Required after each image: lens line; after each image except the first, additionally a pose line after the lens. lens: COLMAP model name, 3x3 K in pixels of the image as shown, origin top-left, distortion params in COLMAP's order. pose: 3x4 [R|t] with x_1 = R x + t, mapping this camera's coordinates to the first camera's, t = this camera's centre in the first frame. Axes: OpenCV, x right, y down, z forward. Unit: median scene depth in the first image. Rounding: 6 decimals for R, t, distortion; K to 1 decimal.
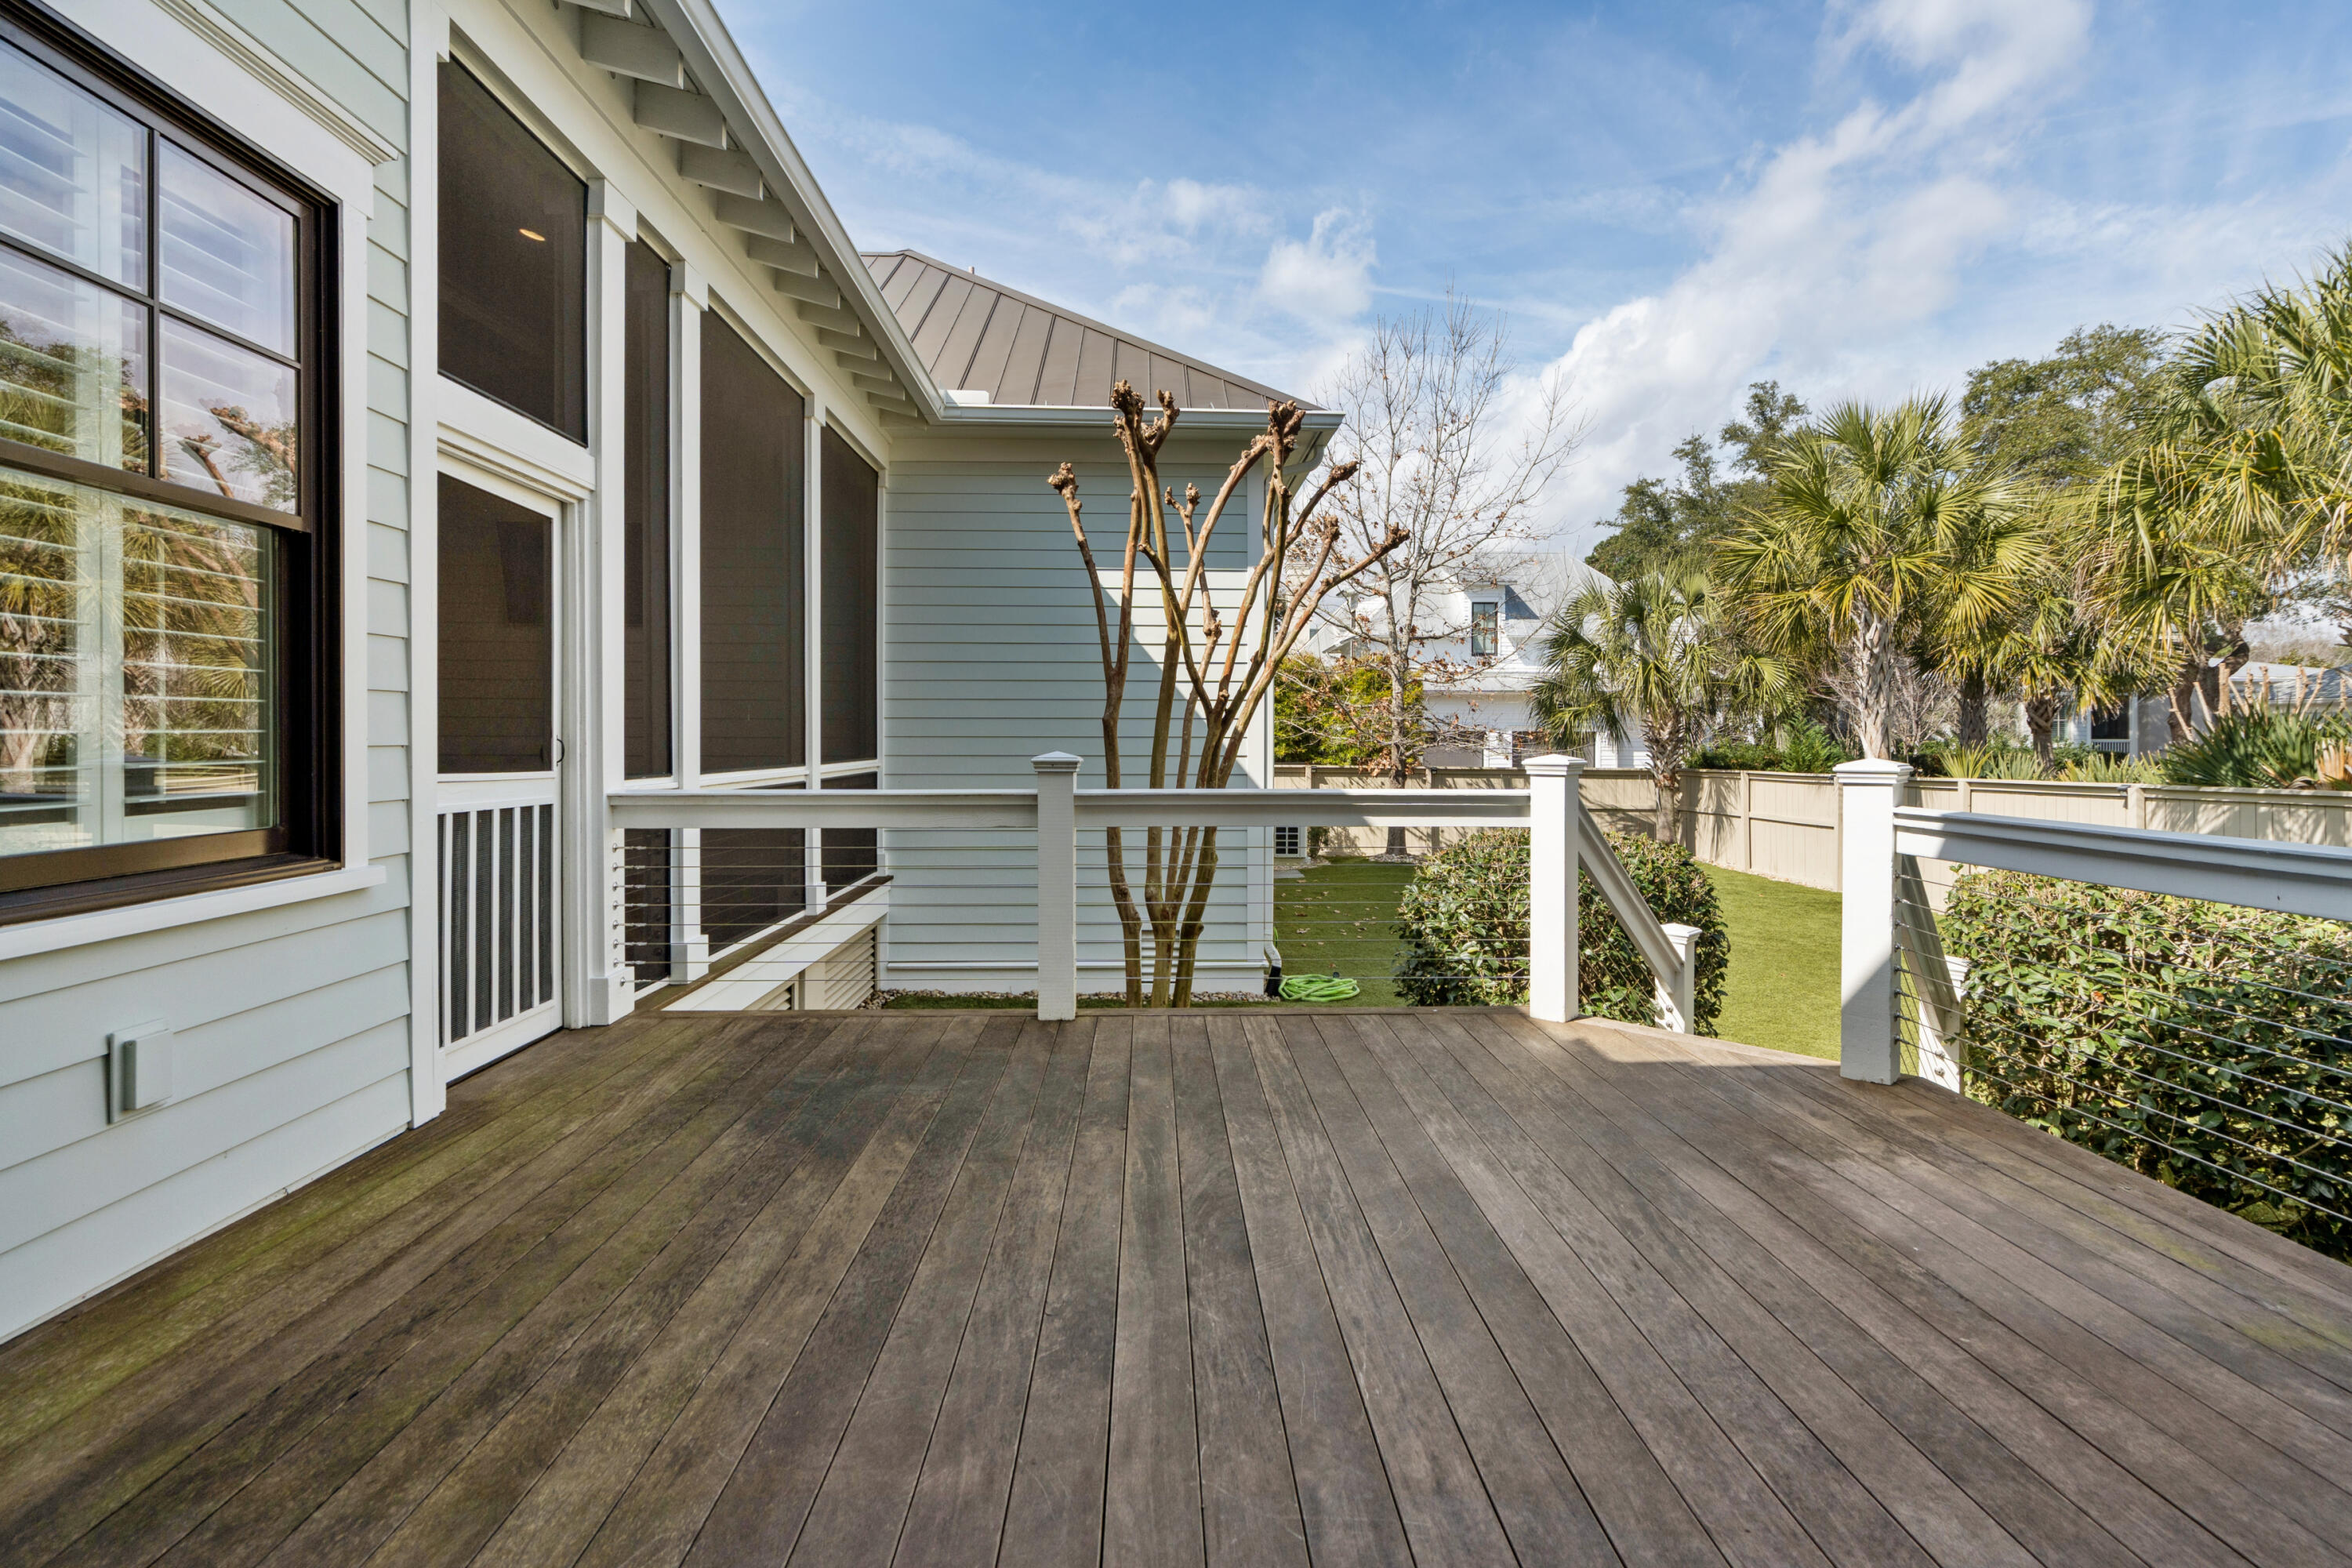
lens RADIAL K [[1077.3, 0, 1185.9], [0, 1077.3, 732.3], [0, 0, 1]] dist [-0.000437, 0.000733]
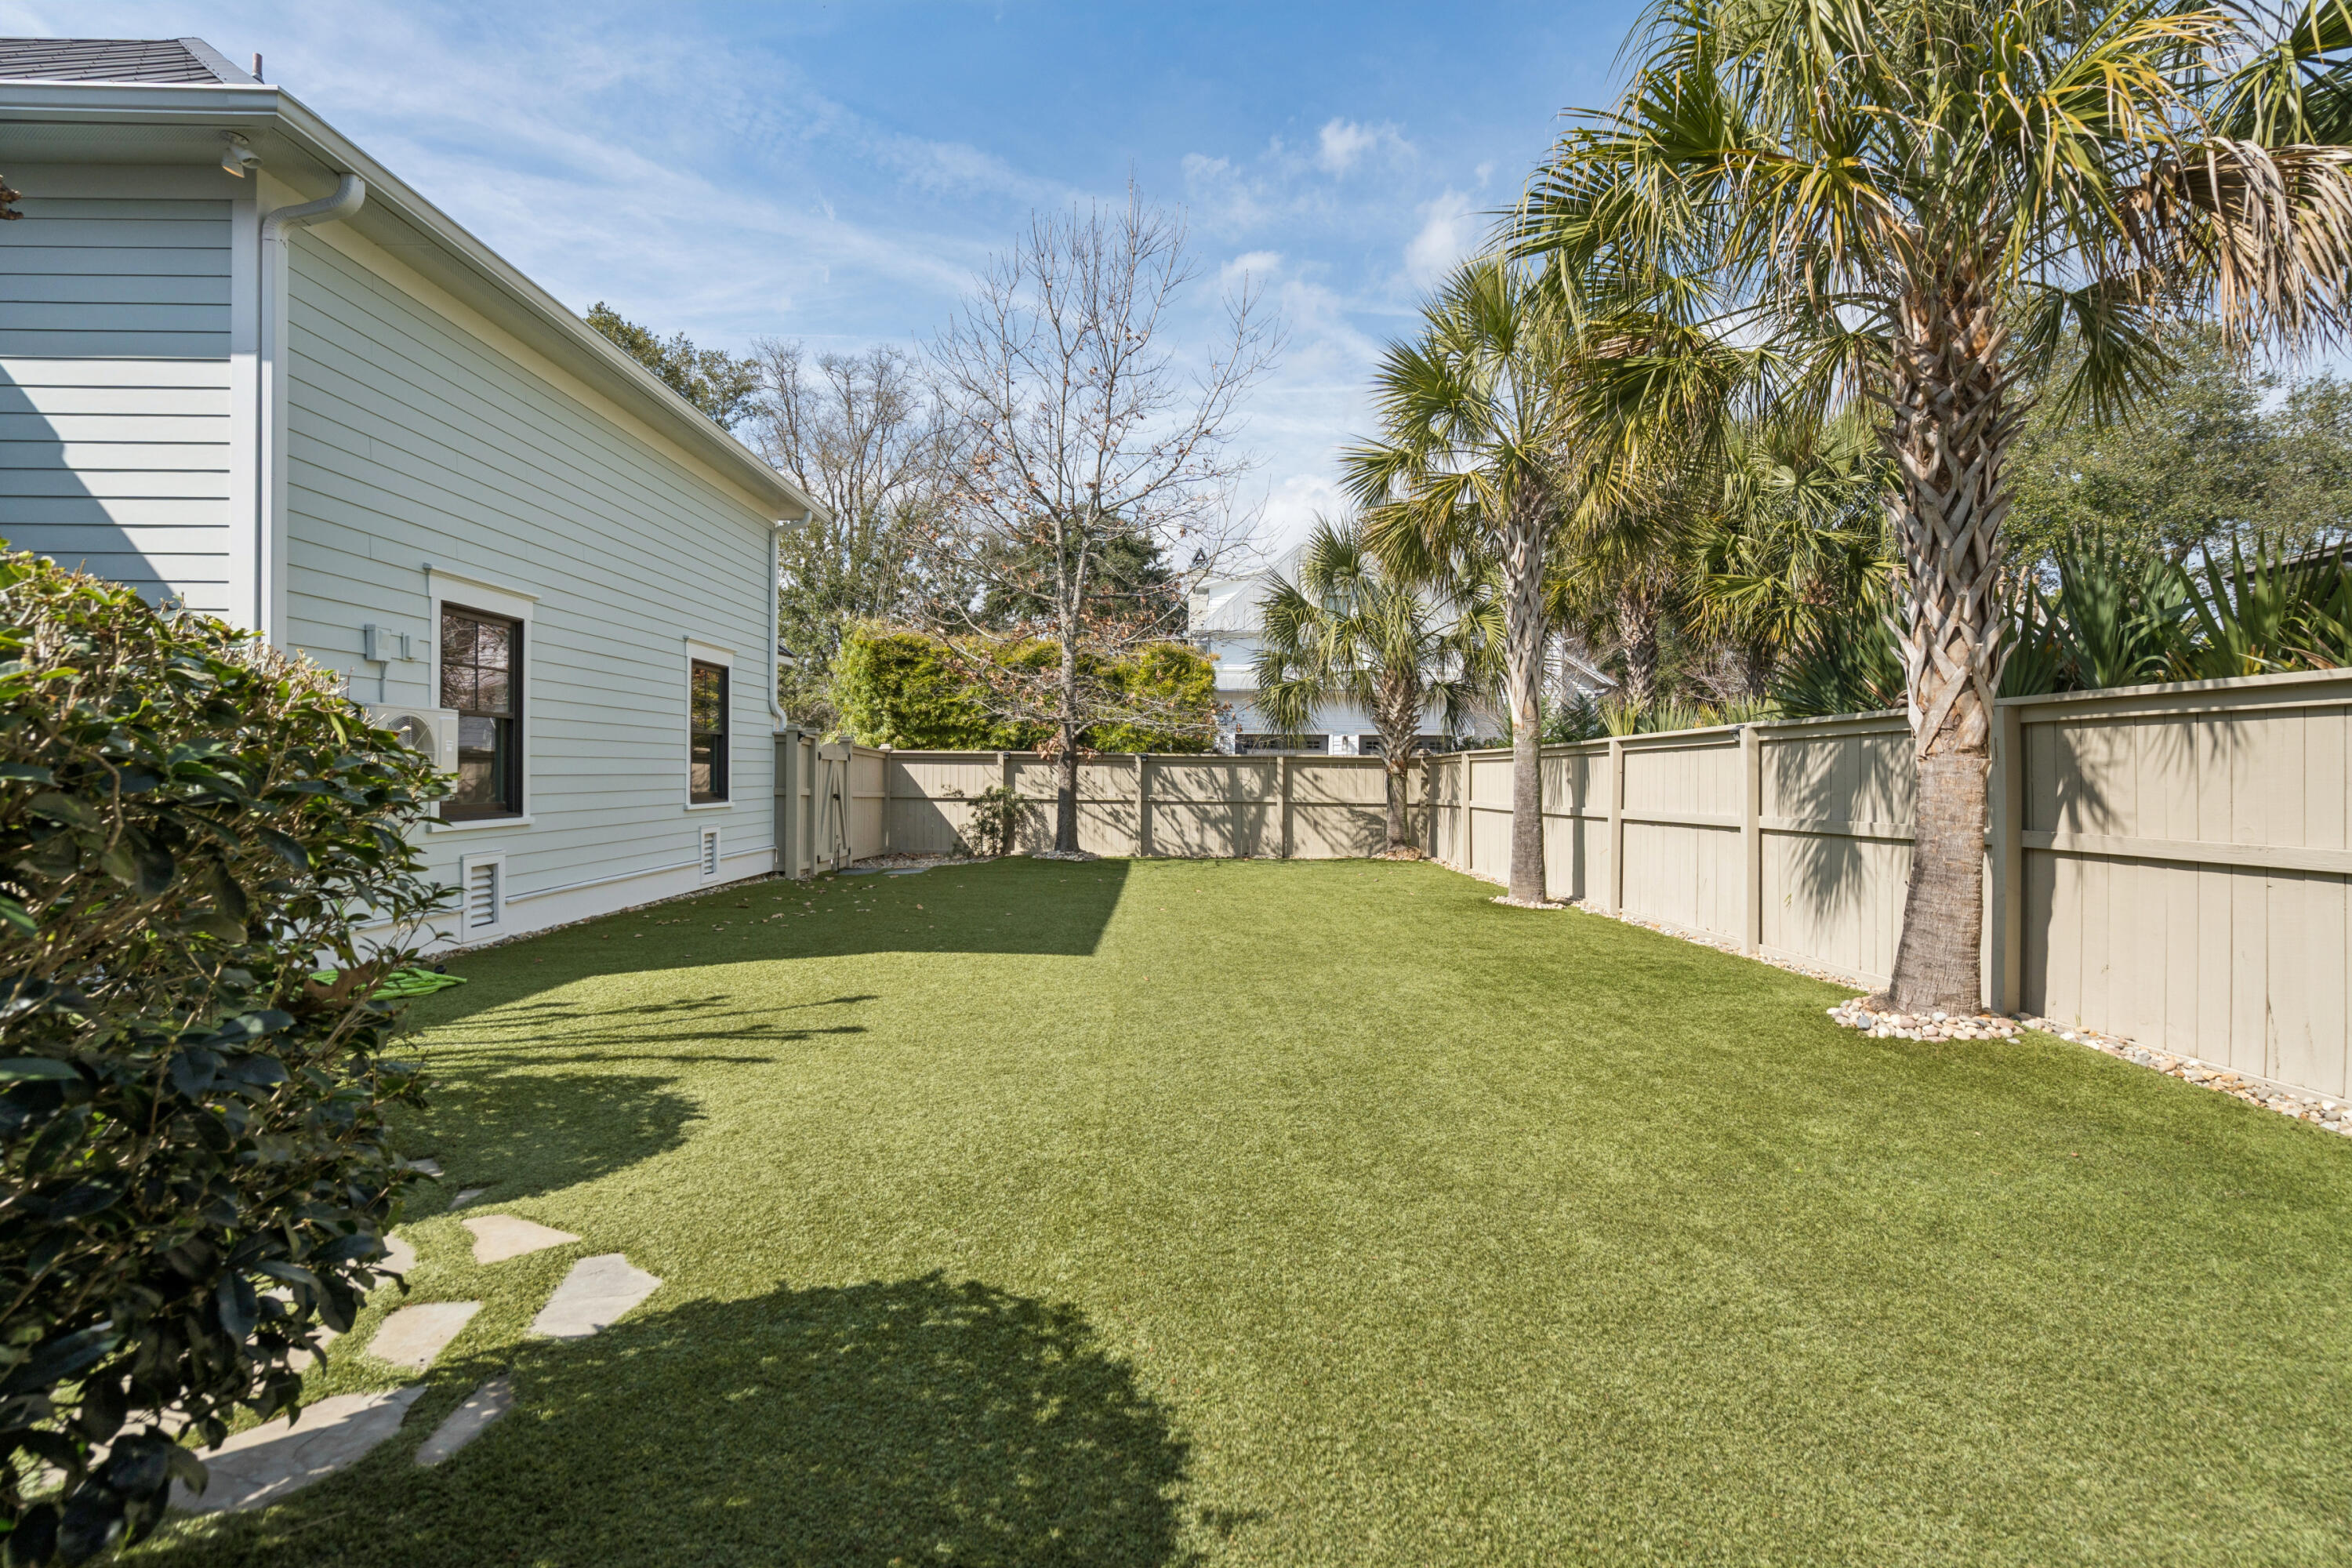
lens RADIAL K [[1063.4, 0, 1173.1], [0, 1063.4, 761.7], [0, 0, 1]] dist [-0.002472, 0.000548]
pose [[0.999566, 0.003796, -0.029217, 0.432317], [-0.003928, 0.999982, -0.004450, 0.065965], [0.029199, 0.004562, 0.999563, 0.231115]]
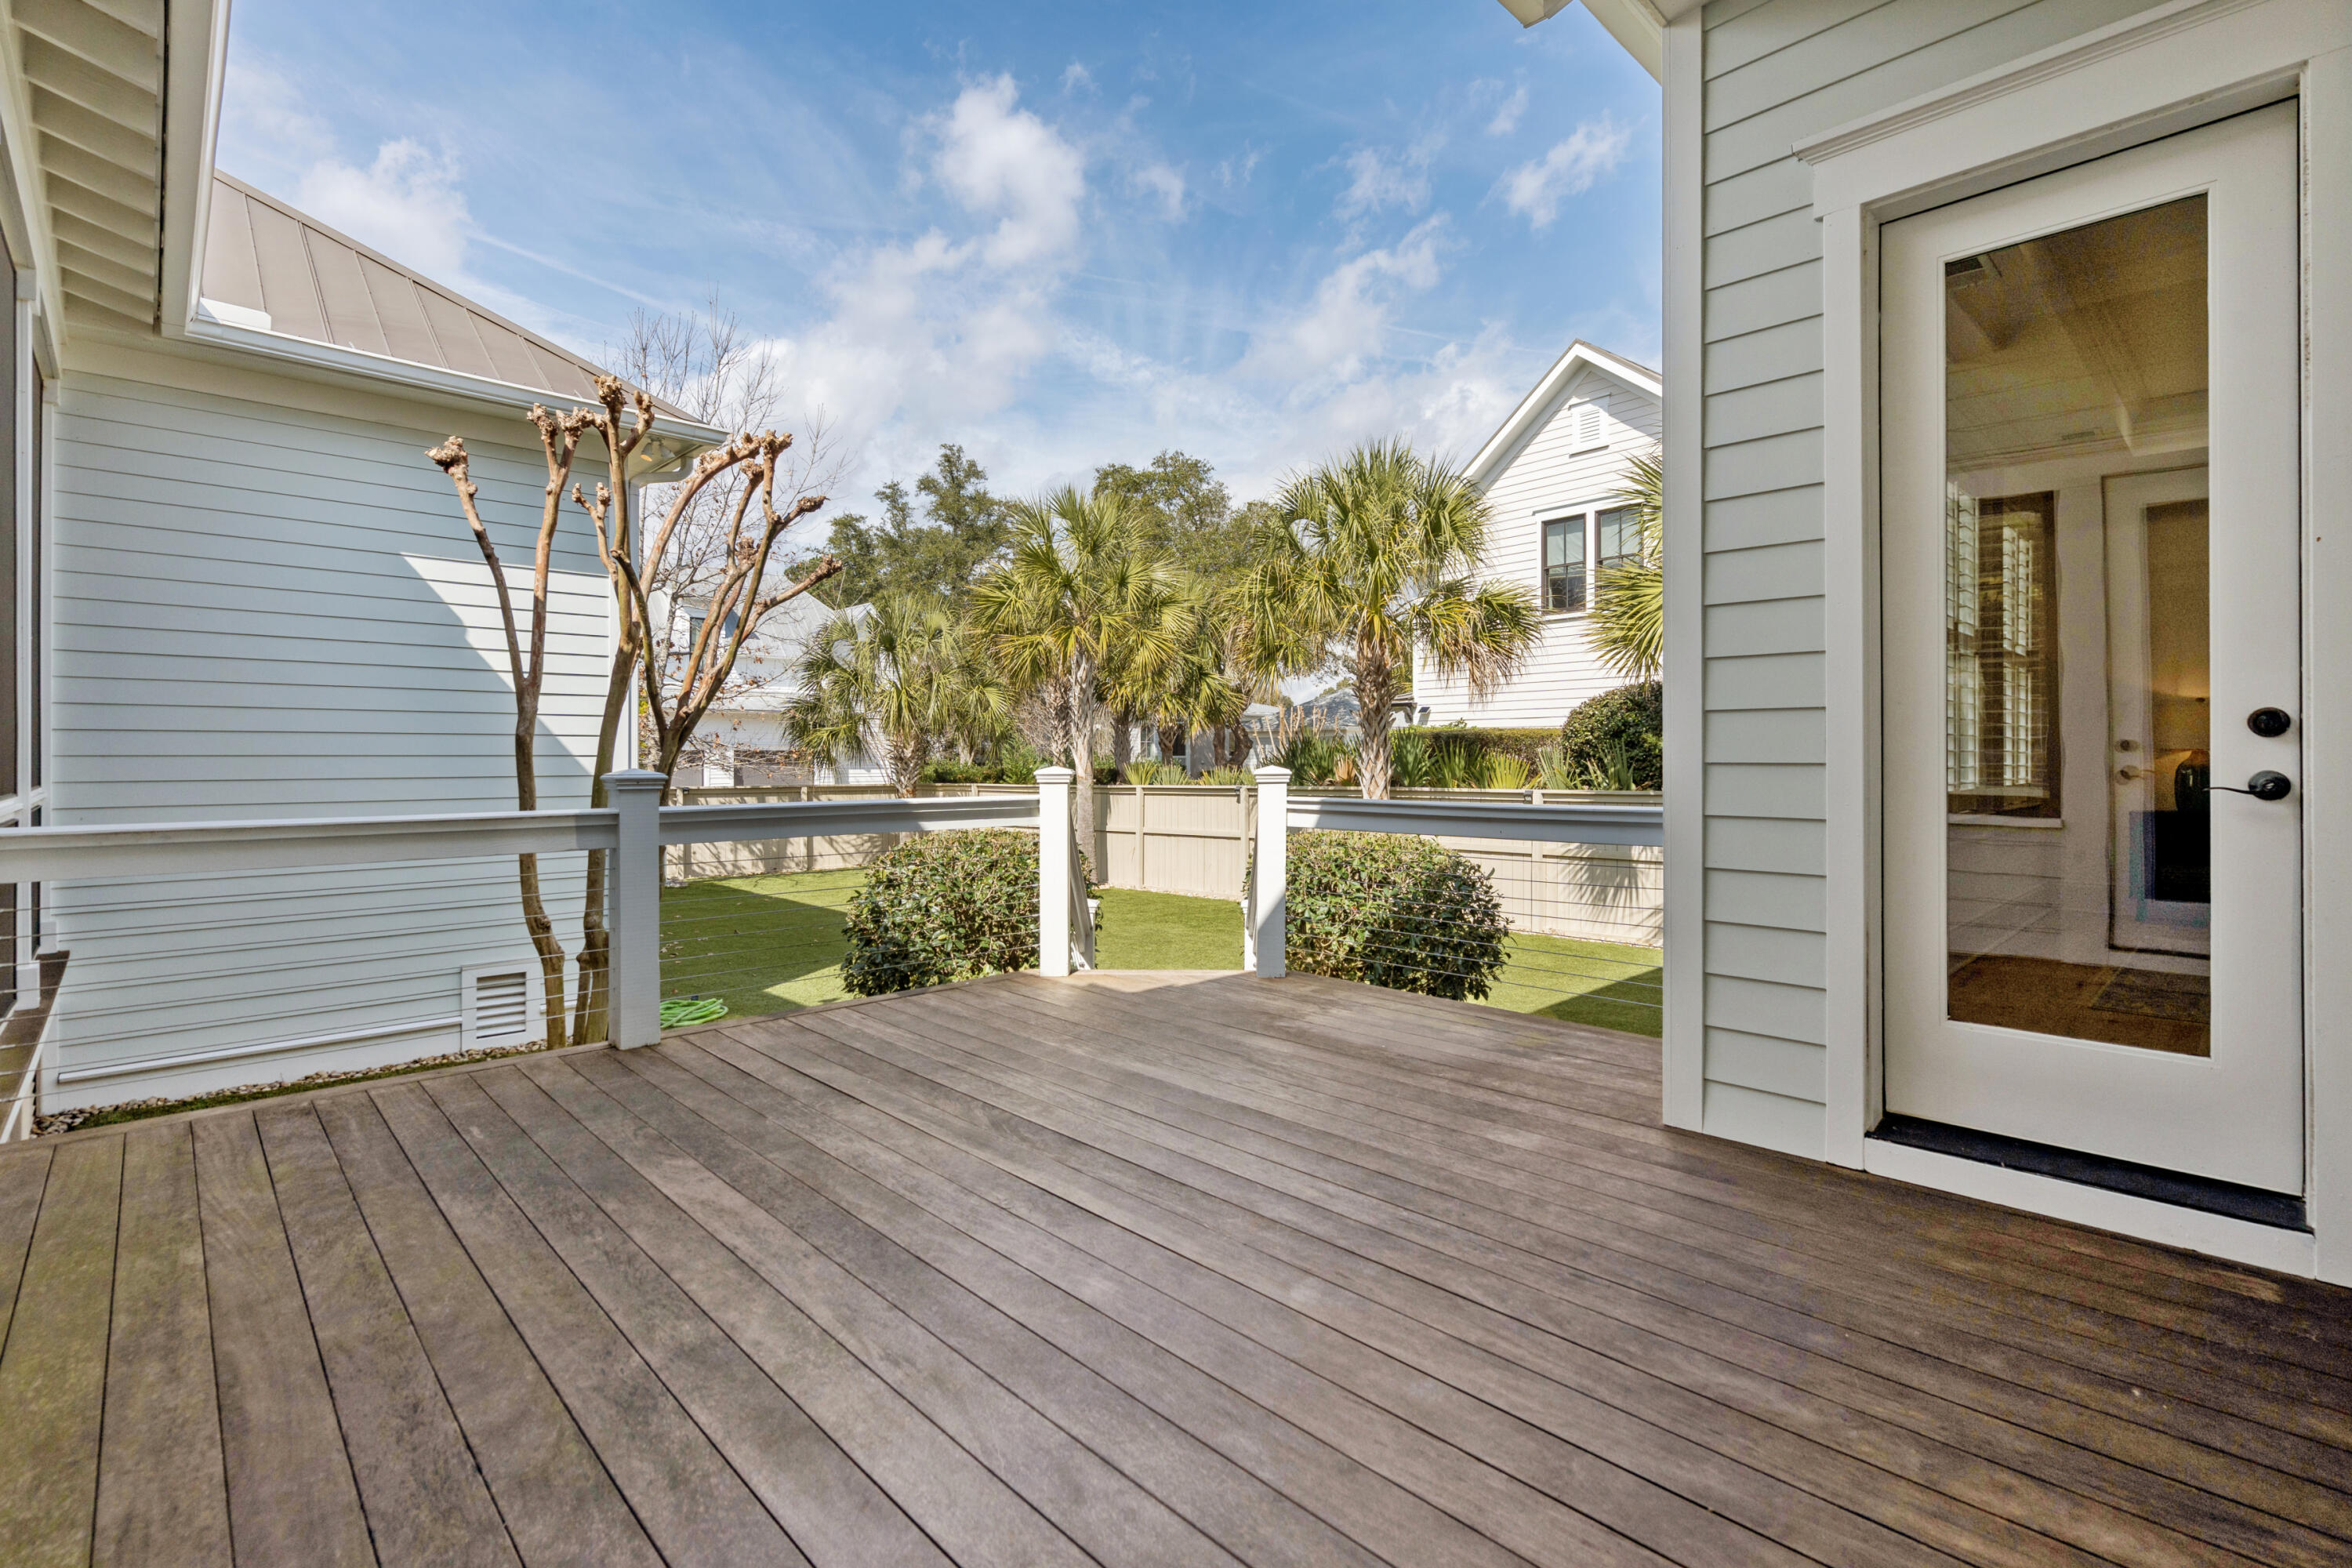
lens RADIAL K [[1063.4, 0, 1173.1], [0, 1063.4, 761.7], [0, 0, 1]] dist [-0.002472, 0.000548]
pose [[0.746361, -0.007404, 0.665500, -0.124050], [0.000695, 0.999946, 0.010345, 0.000500], [-0.665541, -0.007258, 0.746326, -0.008752]]
